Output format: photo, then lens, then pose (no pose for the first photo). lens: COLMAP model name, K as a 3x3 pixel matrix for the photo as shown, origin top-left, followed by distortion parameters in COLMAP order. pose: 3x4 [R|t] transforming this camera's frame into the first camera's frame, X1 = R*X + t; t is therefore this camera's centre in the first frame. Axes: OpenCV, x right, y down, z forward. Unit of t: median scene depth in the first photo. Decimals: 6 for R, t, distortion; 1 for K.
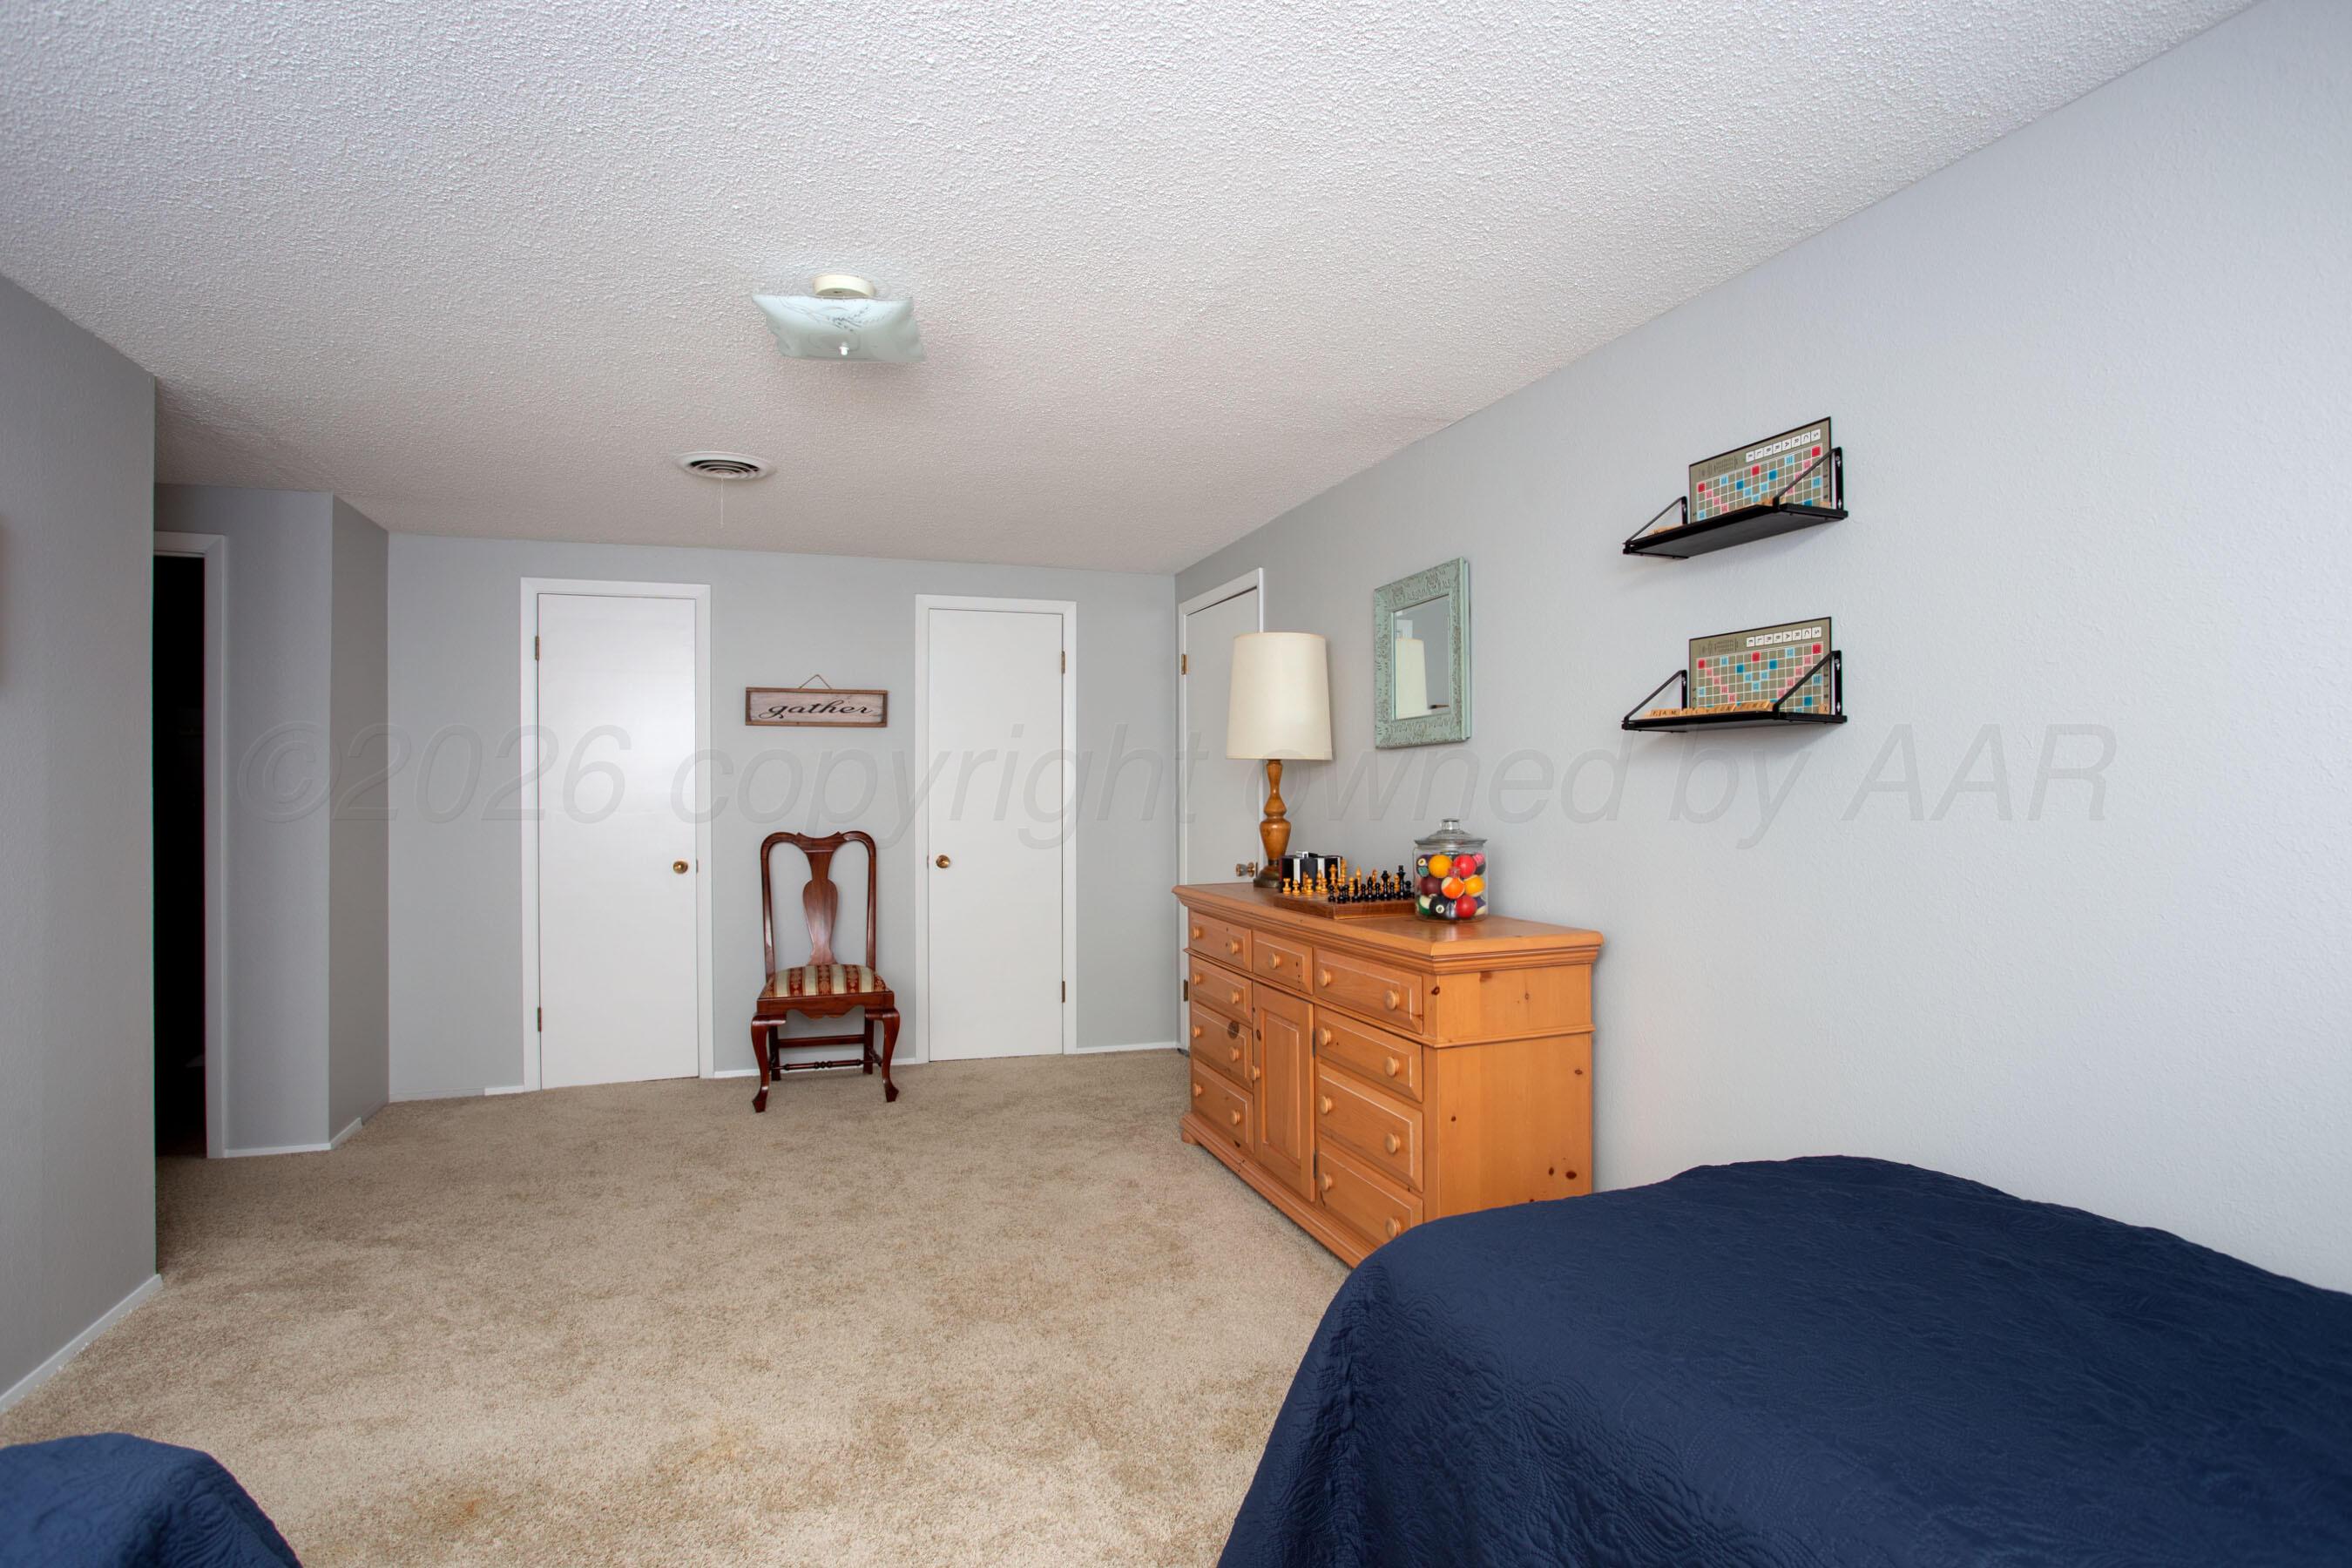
lens RADIAL K [[1154.1, 0, 1165.0], [0, 1154.1, 785.3], [0, 0, 1]] dist [-0.026048, 0.001809]
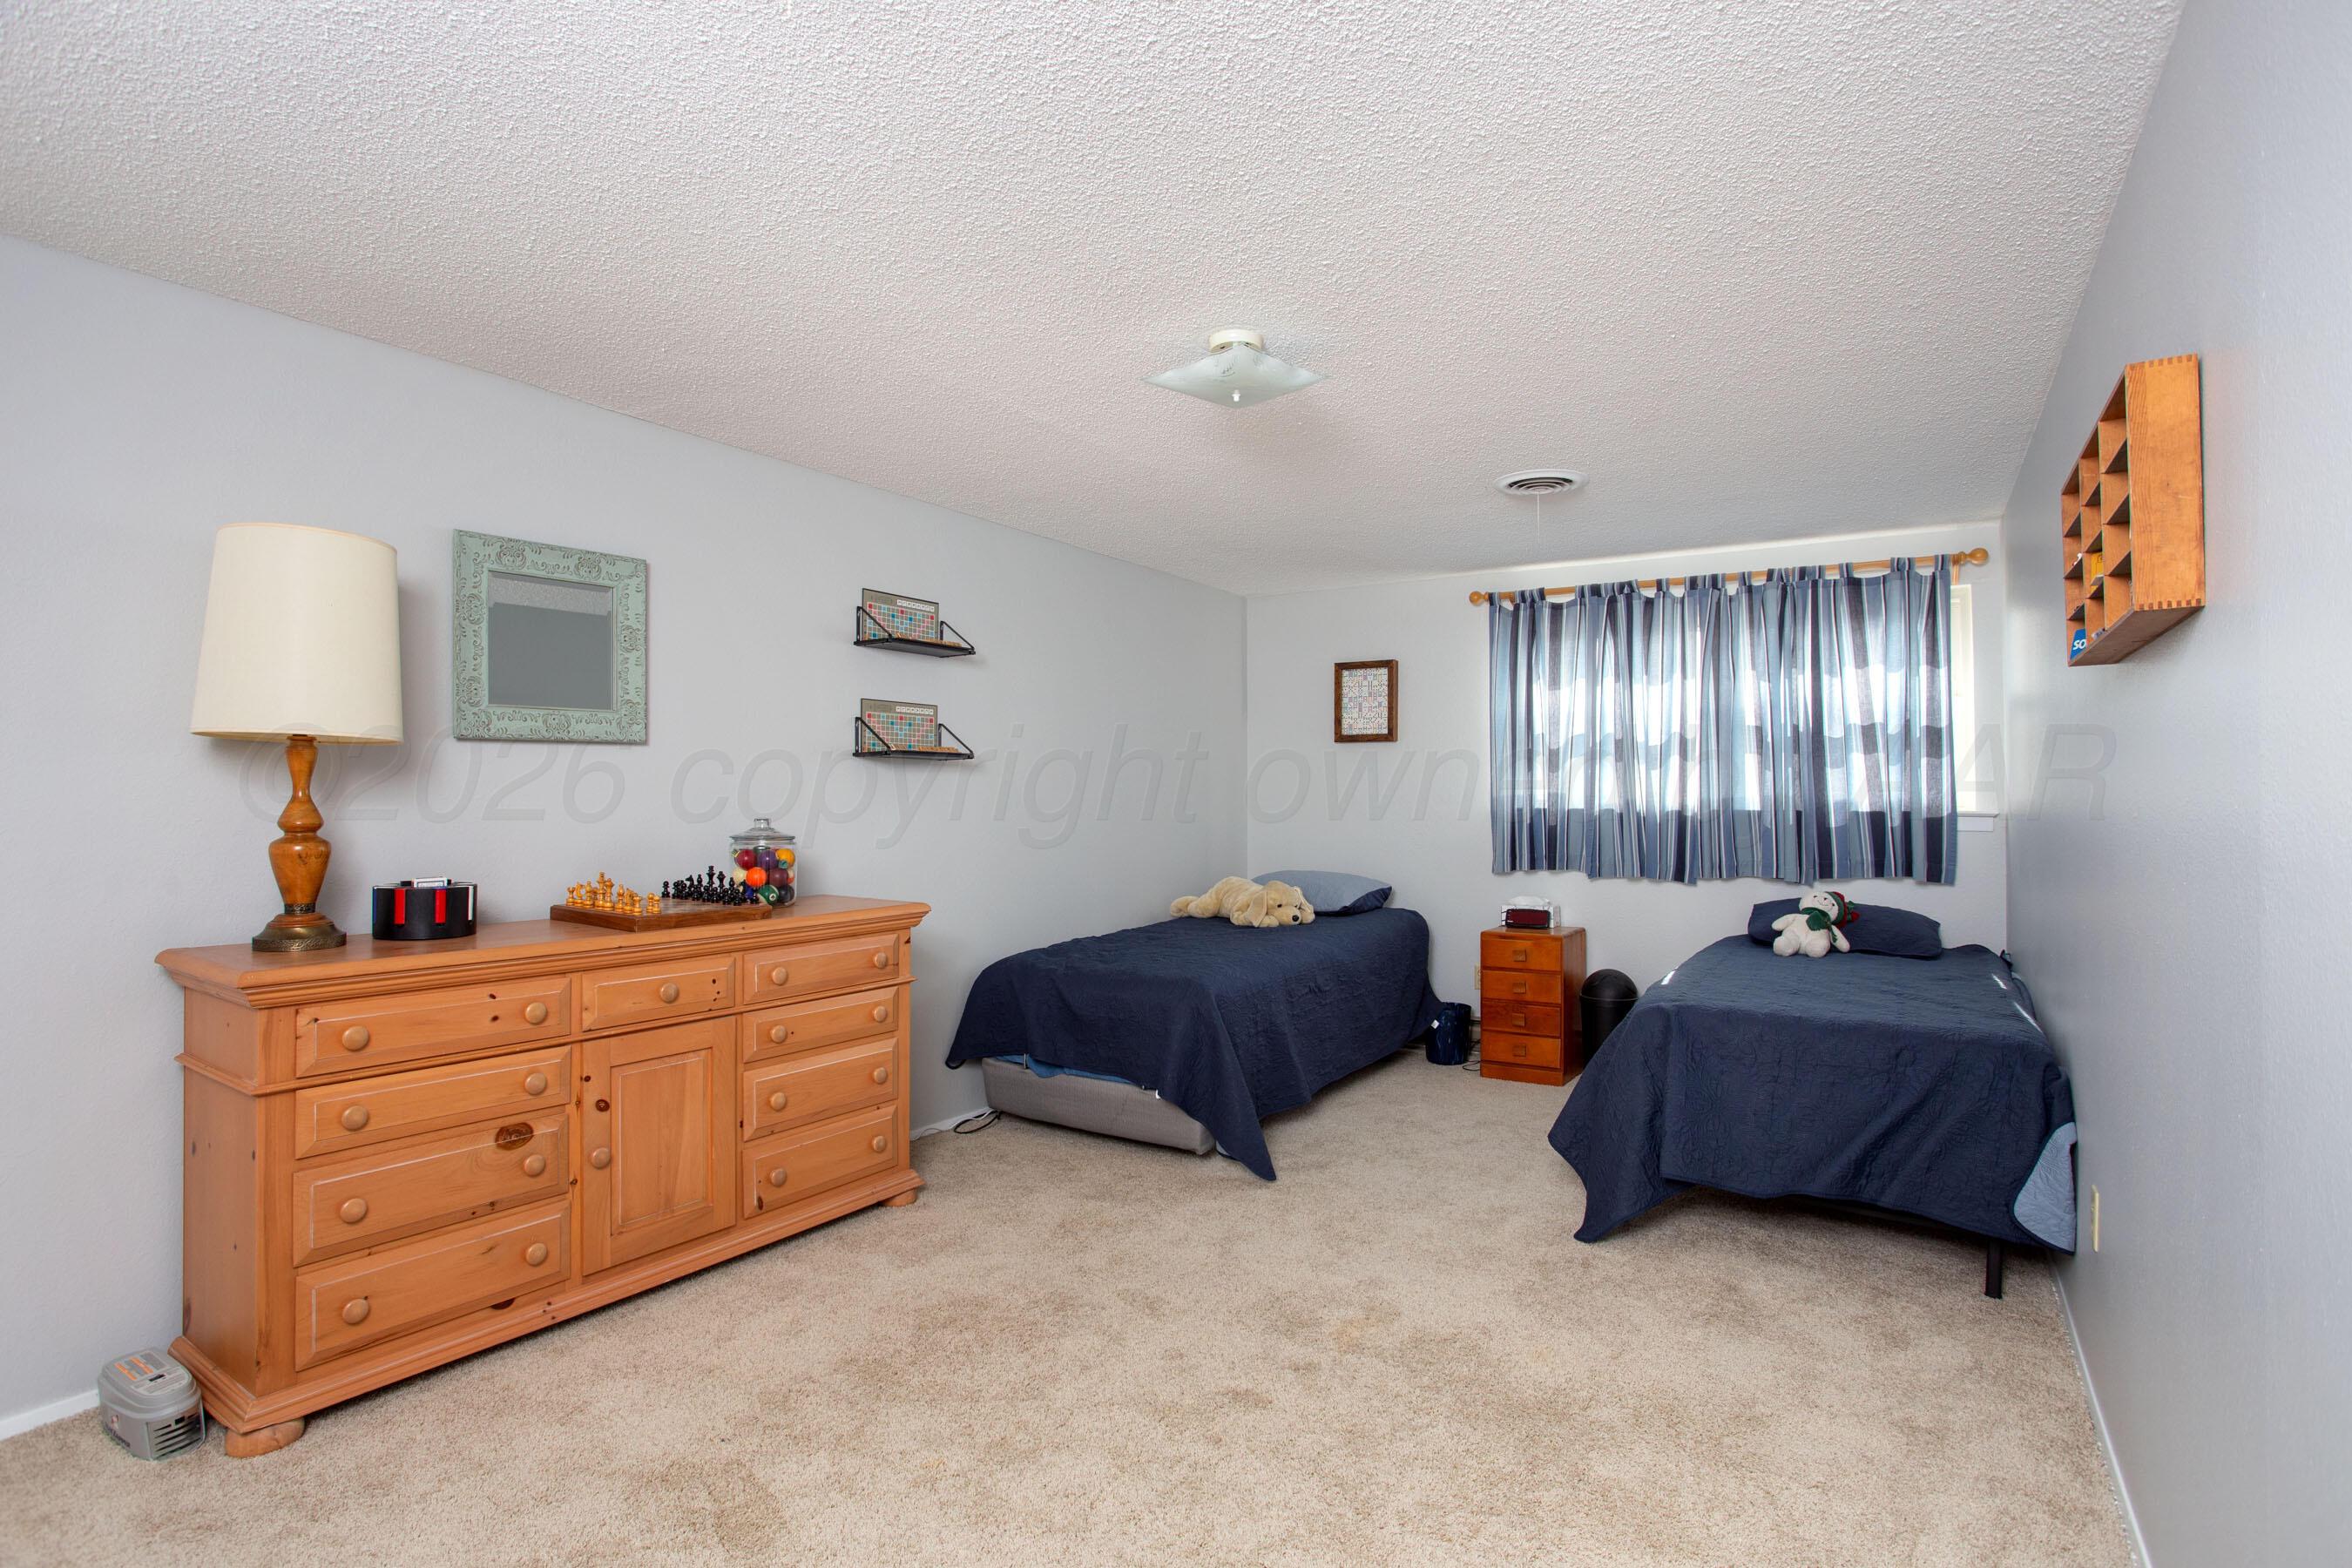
lens RADIAL K [[1154.1, 0, 1172.3], [0, 1154.1, 783.6], [0, 0, 1]] dist [-0.026048, 0.001809]
pose [[-0.606363, 0.010903, 0.795113, -0.743264], [-0.004966, 0.999835, -0.017497, 0.011028], [-0.795172, -0.014558, -0.606209, 1.129087]]
